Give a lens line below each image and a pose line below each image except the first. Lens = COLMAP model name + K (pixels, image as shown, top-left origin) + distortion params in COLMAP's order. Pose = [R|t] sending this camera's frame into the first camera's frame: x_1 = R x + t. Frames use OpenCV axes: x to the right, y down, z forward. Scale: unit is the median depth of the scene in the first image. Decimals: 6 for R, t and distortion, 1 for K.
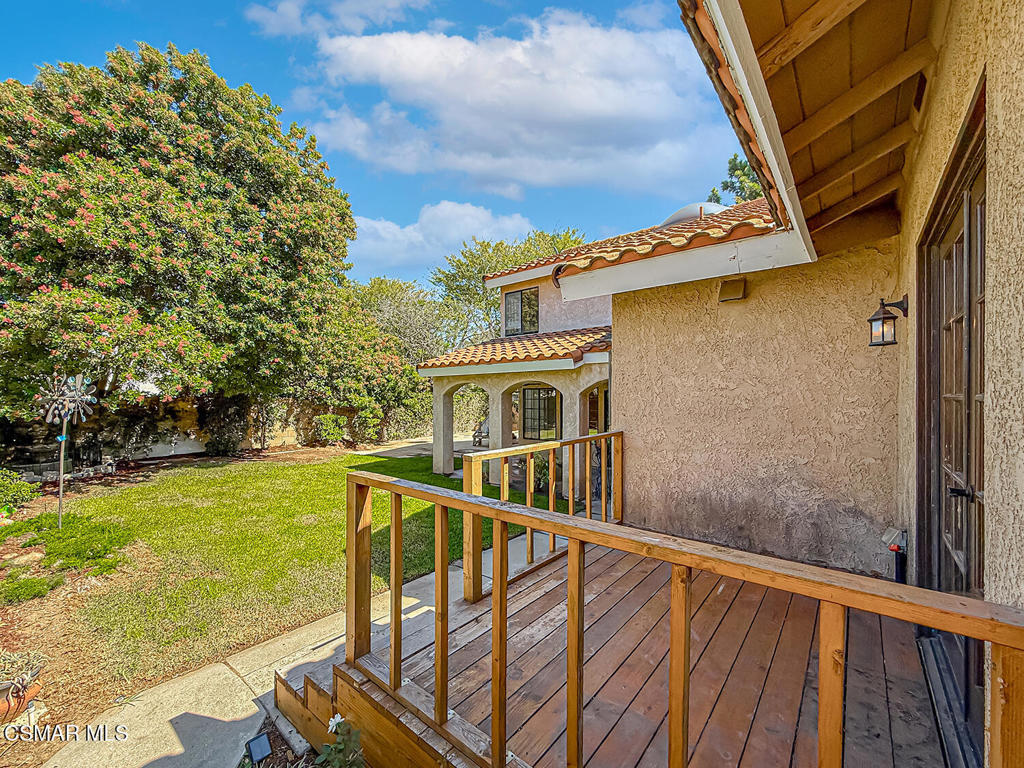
lens RADIAL K [[426.6, 0, 542.5], [0, 426.6, 401.5], [0, 0, 1]] dist [-0.002525, 0.001605]
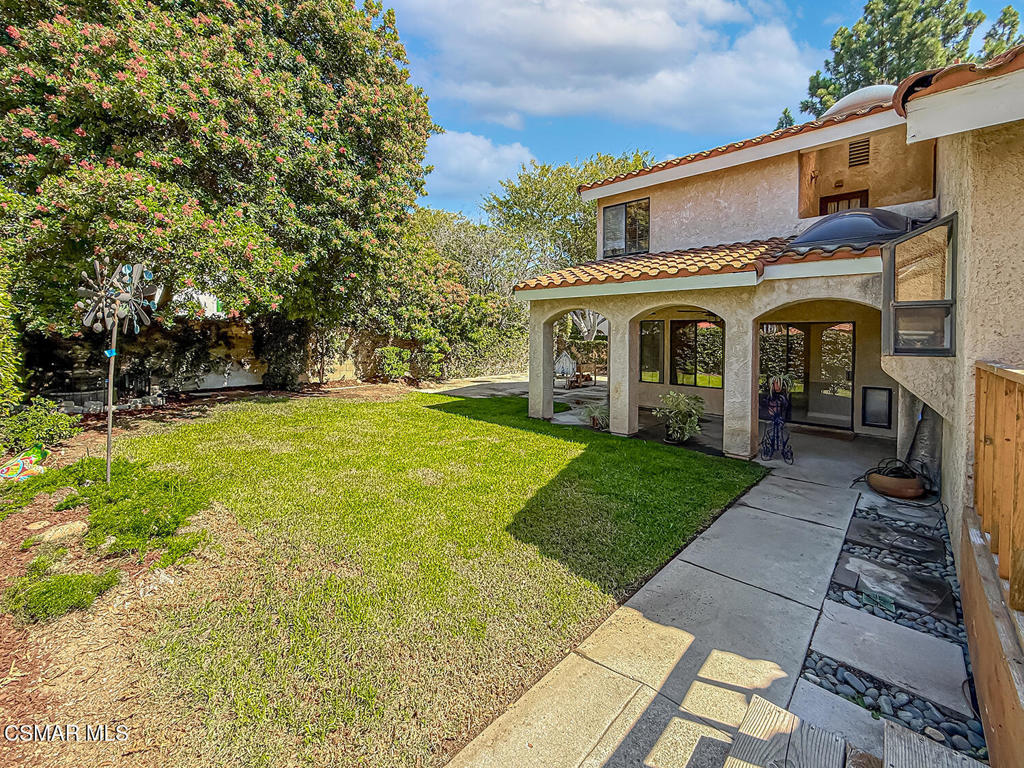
lens RADIAL K [[426.6, 0, 539.7], [0, 426.6, 357.1], [0, 0, 1]] dist [-0.002525, 0.001605]
pose [[0.998674, 0.024109, -0.045485, -0.230807], [-0.023024, 0.999441, 0.024223, 0.034503], [0.046044, -0.023143, 0.998671, 0.196471]]
